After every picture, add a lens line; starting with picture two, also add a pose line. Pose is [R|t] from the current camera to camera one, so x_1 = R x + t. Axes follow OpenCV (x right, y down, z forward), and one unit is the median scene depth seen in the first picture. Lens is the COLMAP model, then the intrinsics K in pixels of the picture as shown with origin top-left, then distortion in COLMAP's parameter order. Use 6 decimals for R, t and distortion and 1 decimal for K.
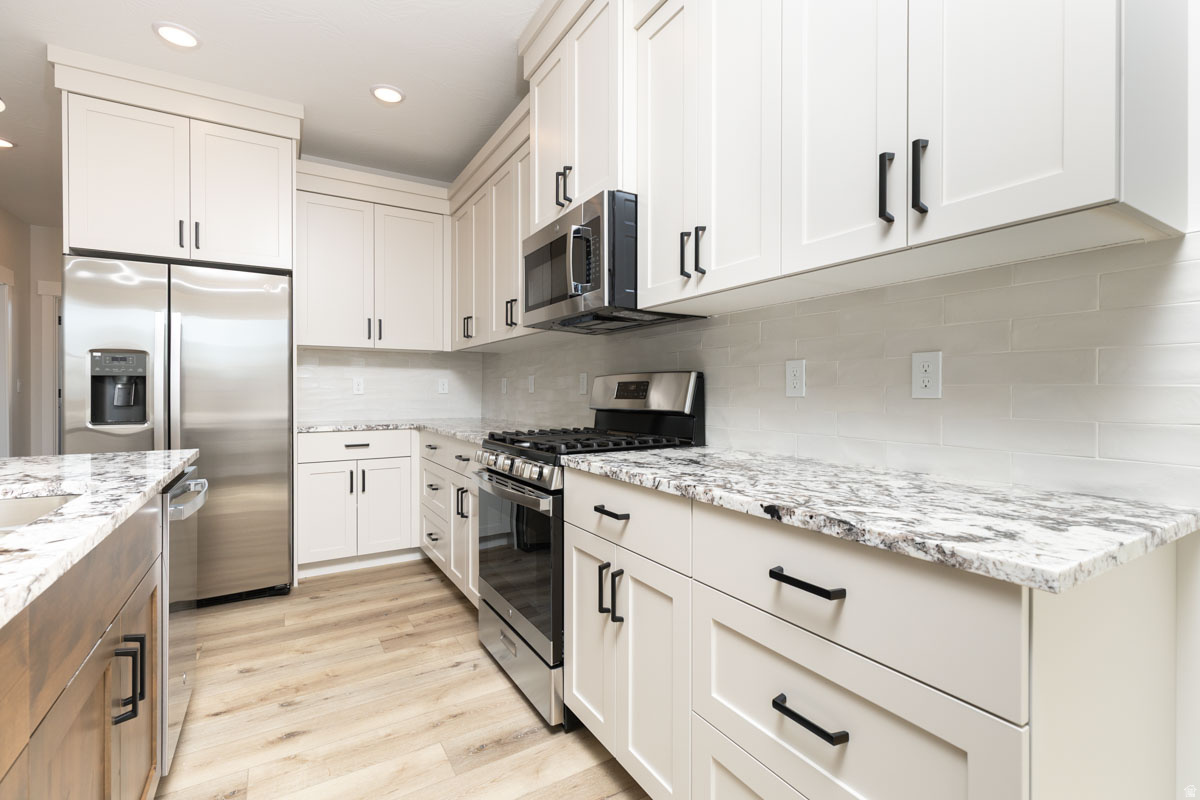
lens RADIAL K [[533.4, 0, 597.0], [0, 533.4, 393.8], [0, 0, 1]] dist [0.017324, 0.000185]
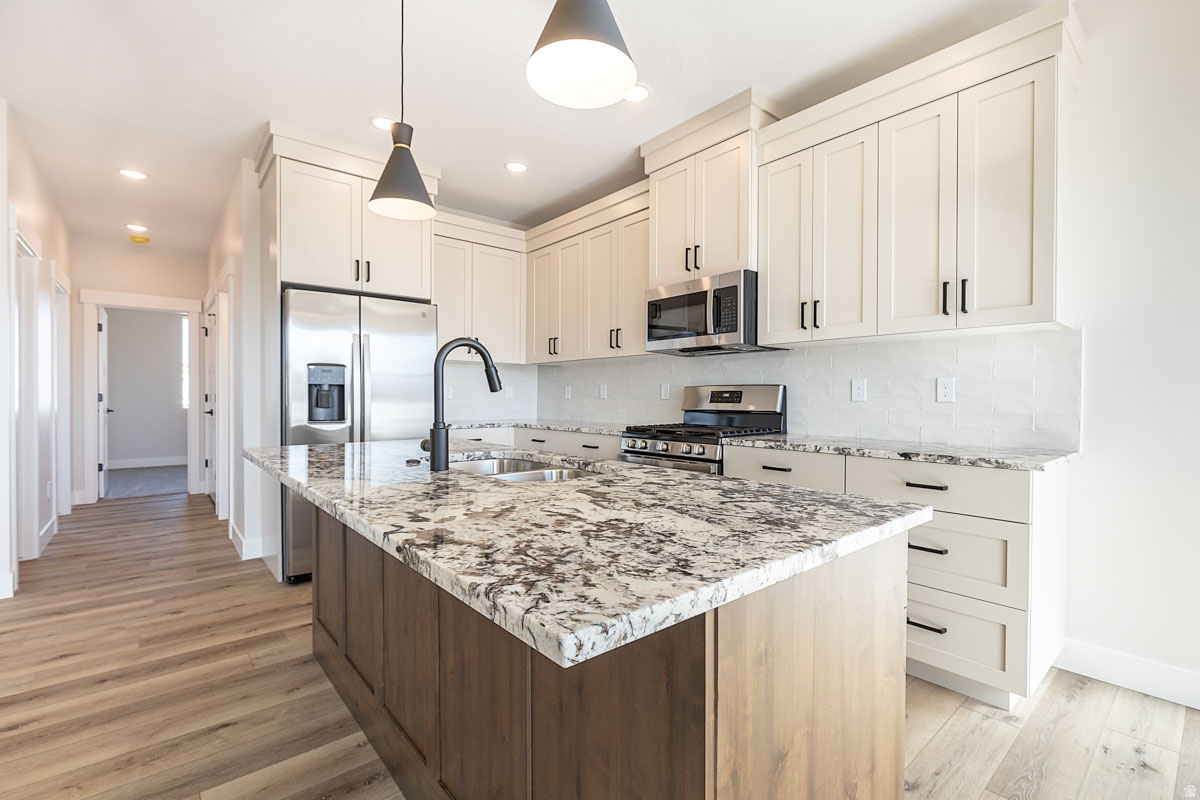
lens RADIAL K [[533.4, 0, 594.9], [0, 533.4, 399.3], [0, 0, 1]] dist [0.017324, 0.000185]
pose [[0.987980, 0.002125, 0.154564, -0.665398], [-0.002269, 0.999997, 0.000753, -0.000213], [-0.154562, -0.001094, 0.987982, -0.494424]]
